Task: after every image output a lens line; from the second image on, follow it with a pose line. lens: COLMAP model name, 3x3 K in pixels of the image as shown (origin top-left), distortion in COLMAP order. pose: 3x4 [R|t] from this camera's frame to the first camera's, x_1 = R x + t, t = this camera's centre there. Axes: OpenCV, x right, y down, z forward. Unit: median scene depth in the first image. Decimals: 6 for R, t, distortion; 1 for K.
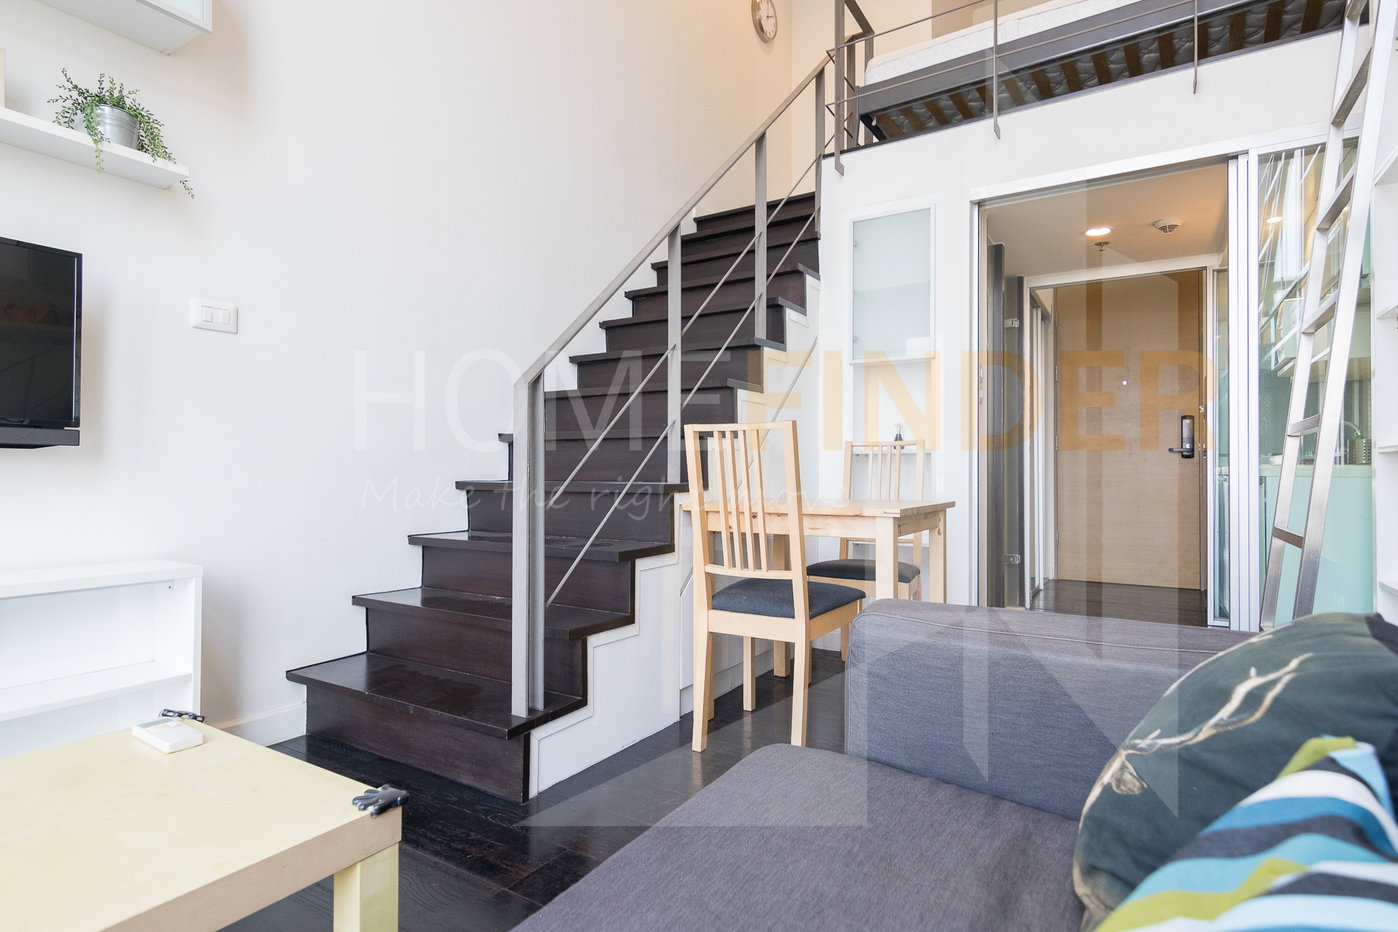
lens RADIAL K [[724.5, 0, 710.9], [0, 724.5, 472.3], [0, 0, 1]] dist [-0.002097, -0.000752]
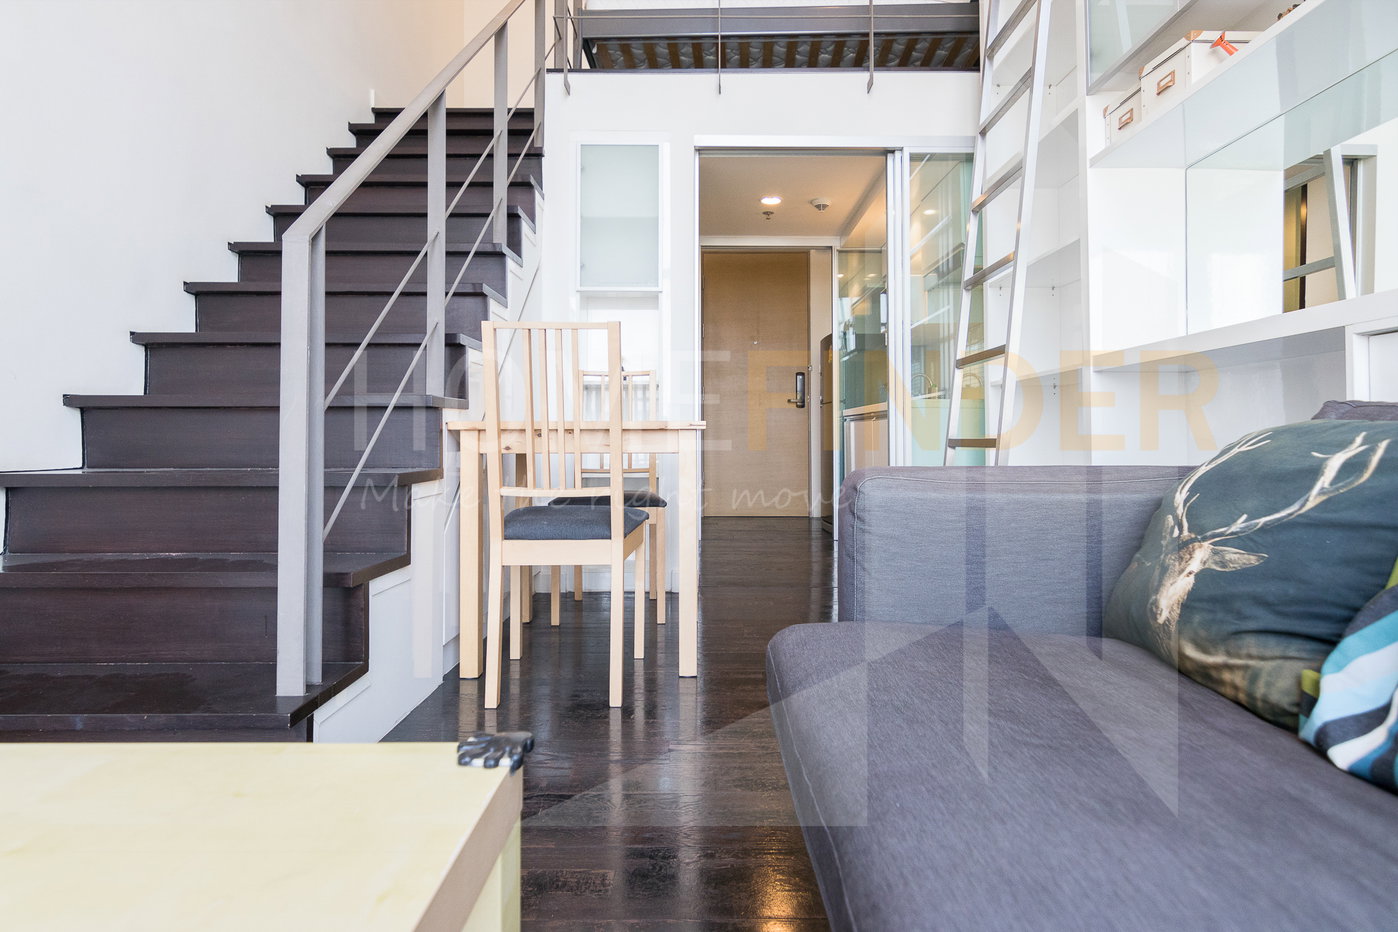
lens RADIAL K [[724.5, 0, 725.2], [0, 724.5, 419.0], [0, 0, 1]] dist [-0.002097, -0.000752]
pose [[0.847919, 0.006382, 0.530087, -0.181775], [0.005527, 0.999767, -0.020877, 0.050861], [-0.530097, 0.020632, 0.847686, 0.101062]]
